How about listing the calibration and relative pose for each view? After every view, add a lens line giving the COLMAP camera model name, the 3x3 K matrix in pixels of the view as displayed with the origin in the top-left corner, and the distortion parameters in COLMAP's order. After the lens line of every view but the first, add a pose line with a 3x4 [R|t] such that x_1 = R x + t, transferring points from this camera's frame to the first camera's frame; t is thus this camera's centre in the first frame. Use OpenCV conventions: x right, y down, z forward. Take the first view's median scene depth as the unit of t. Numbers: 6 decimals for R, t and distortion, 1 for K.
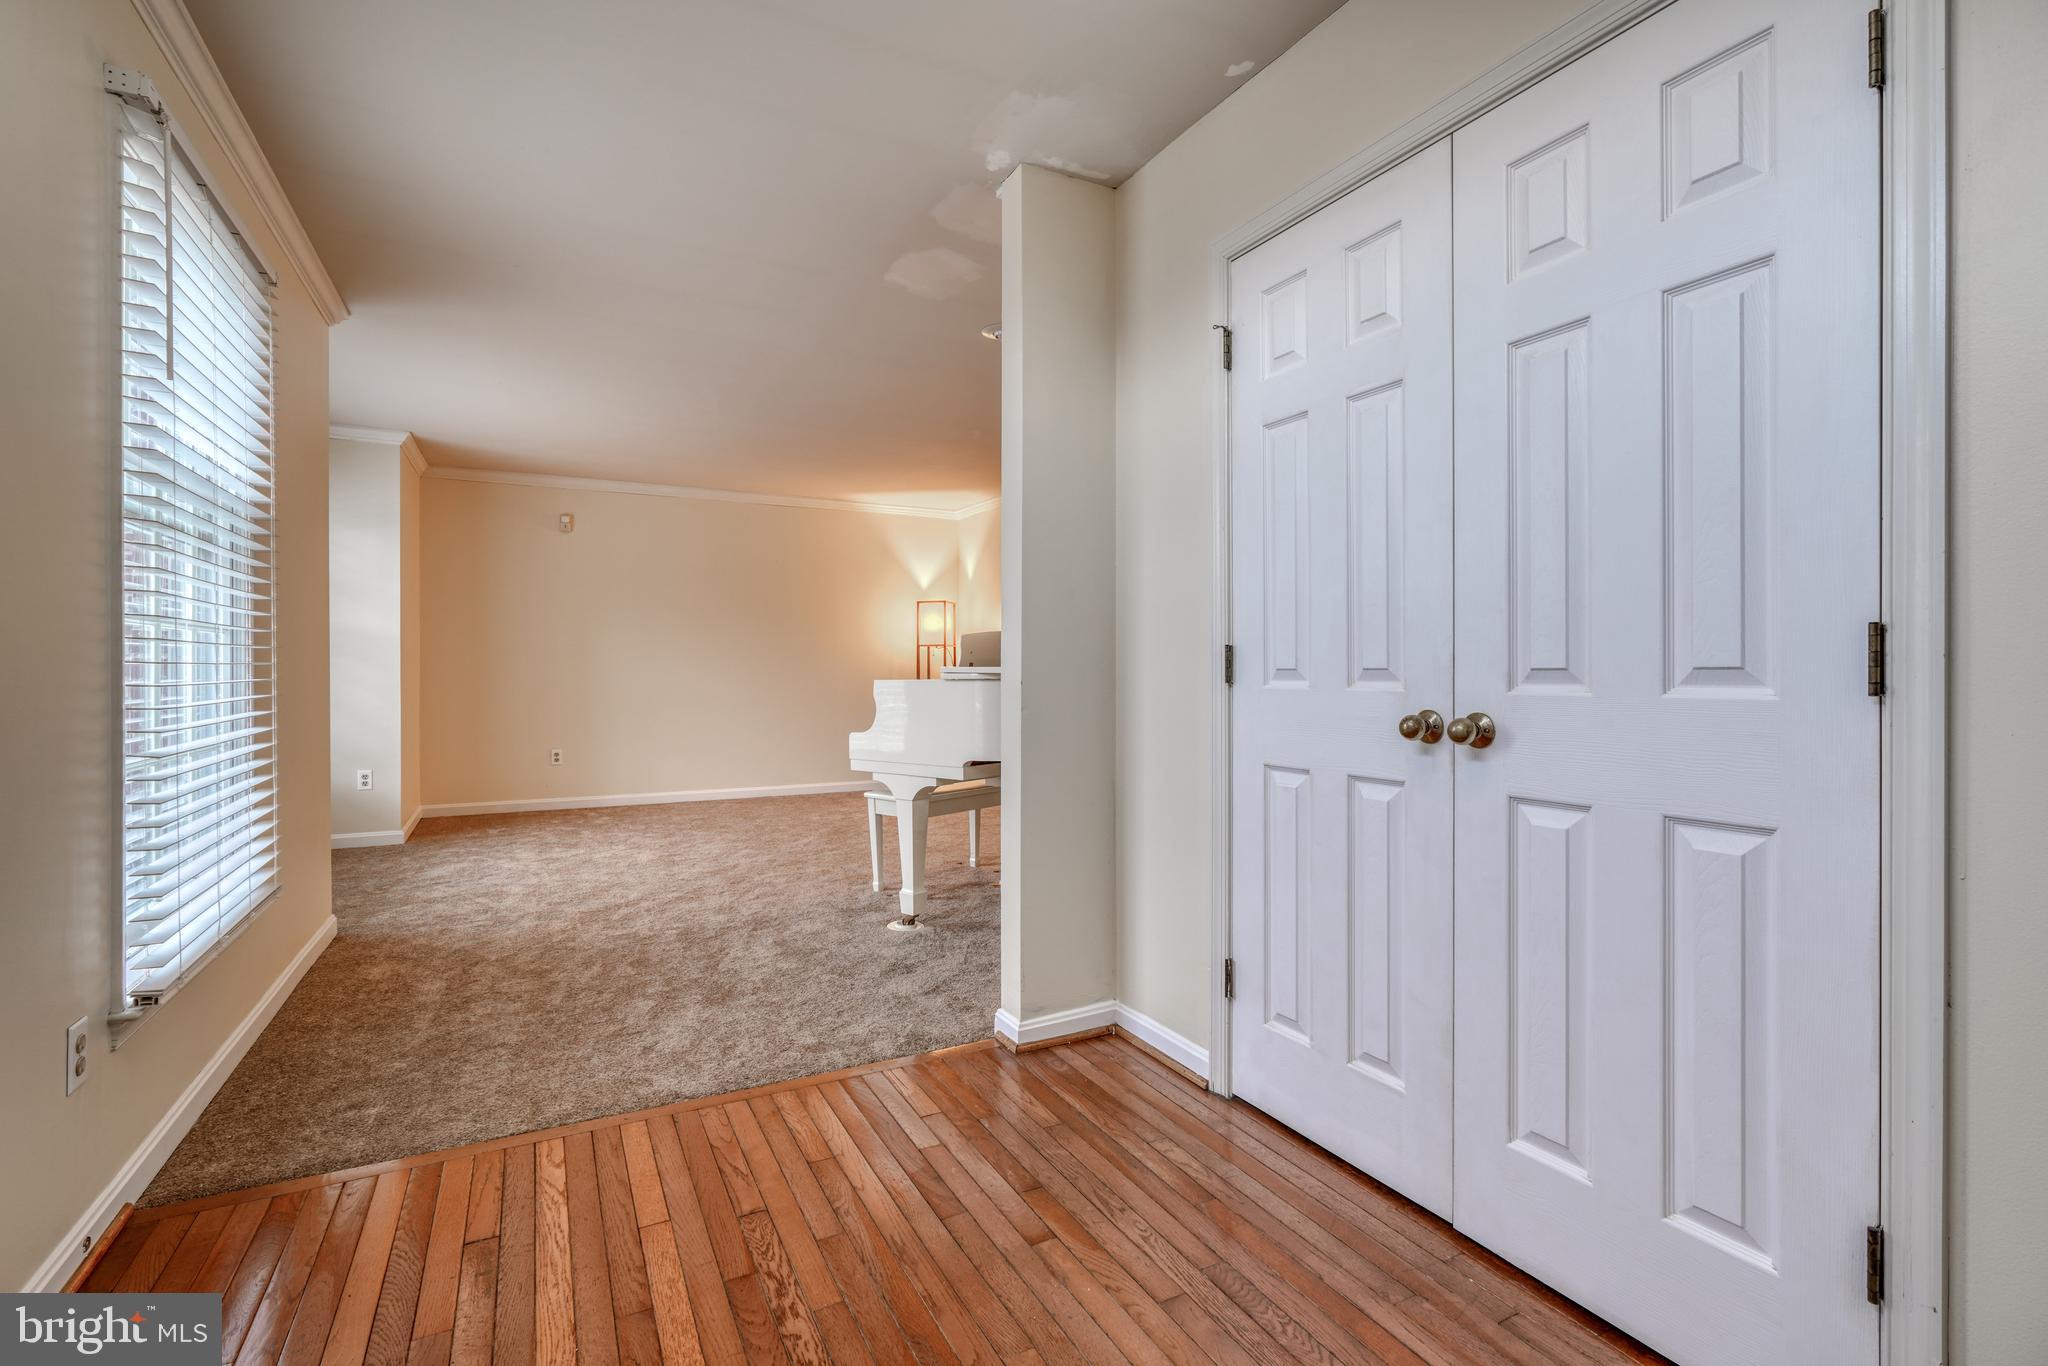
lens RADIAL K [[942.6, 0, 1022.5], [0, 942.6, 672.5], [0, 0, 1]] dist [-0.007643, 0.002185]
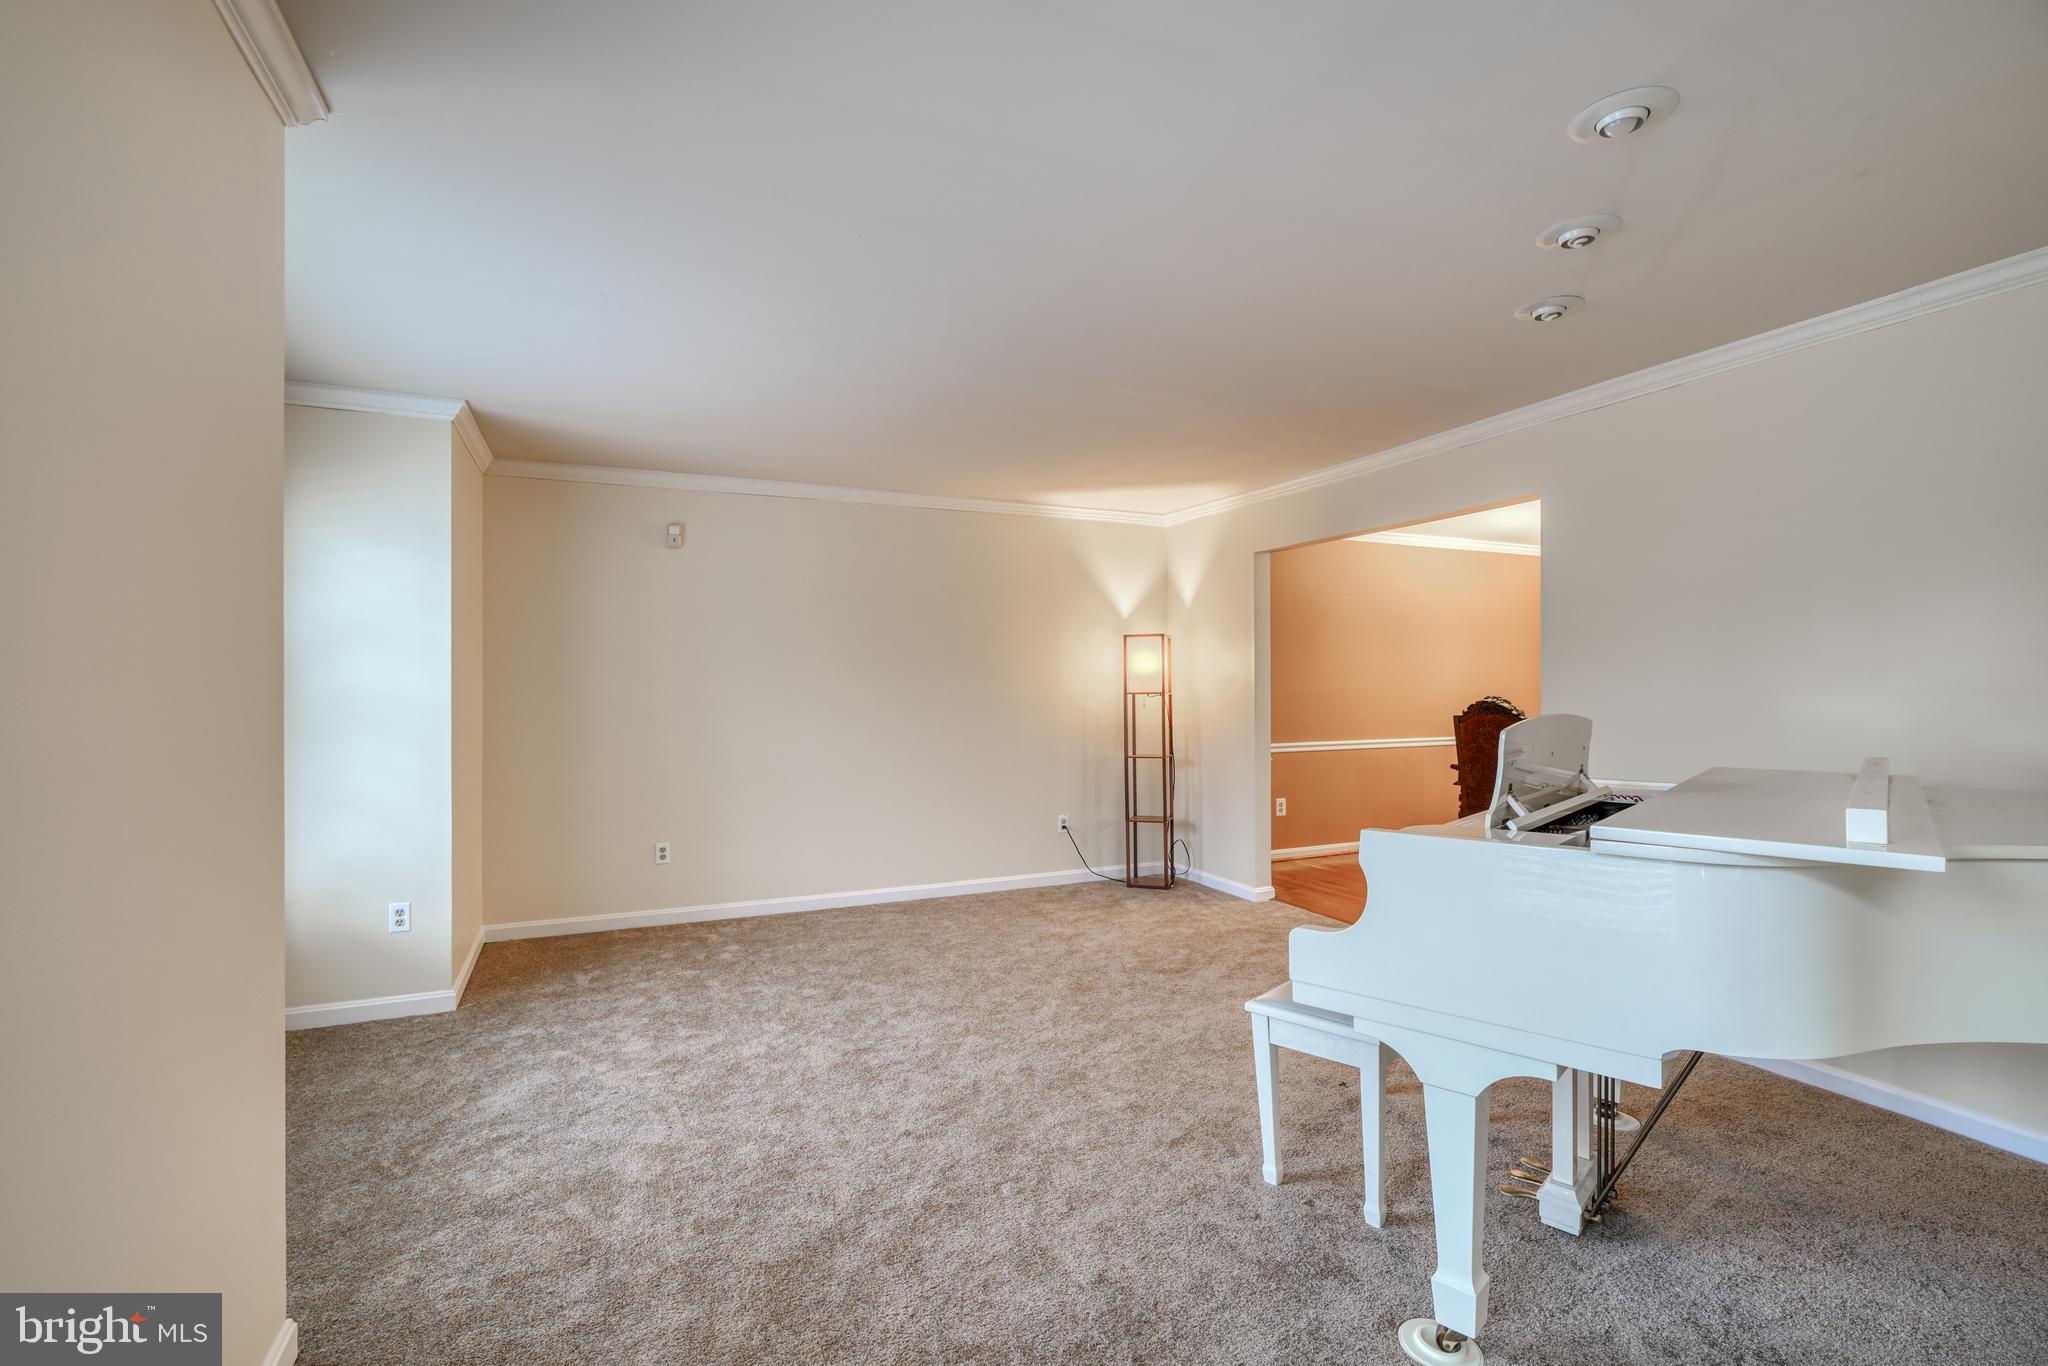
lens RADIAL K [[942.6, 0, 1023.4], [0, 942.6, 677.4], [0, 0, 1]] dist [-0.007643, 0.002185]
pose [[0.998225, -0.005150, -0.059339, -0.182249], [0.004431, 0.999915, -0.012241, -0.039791], [0.059397, 0.011956, 0.998163, 0.301608]]
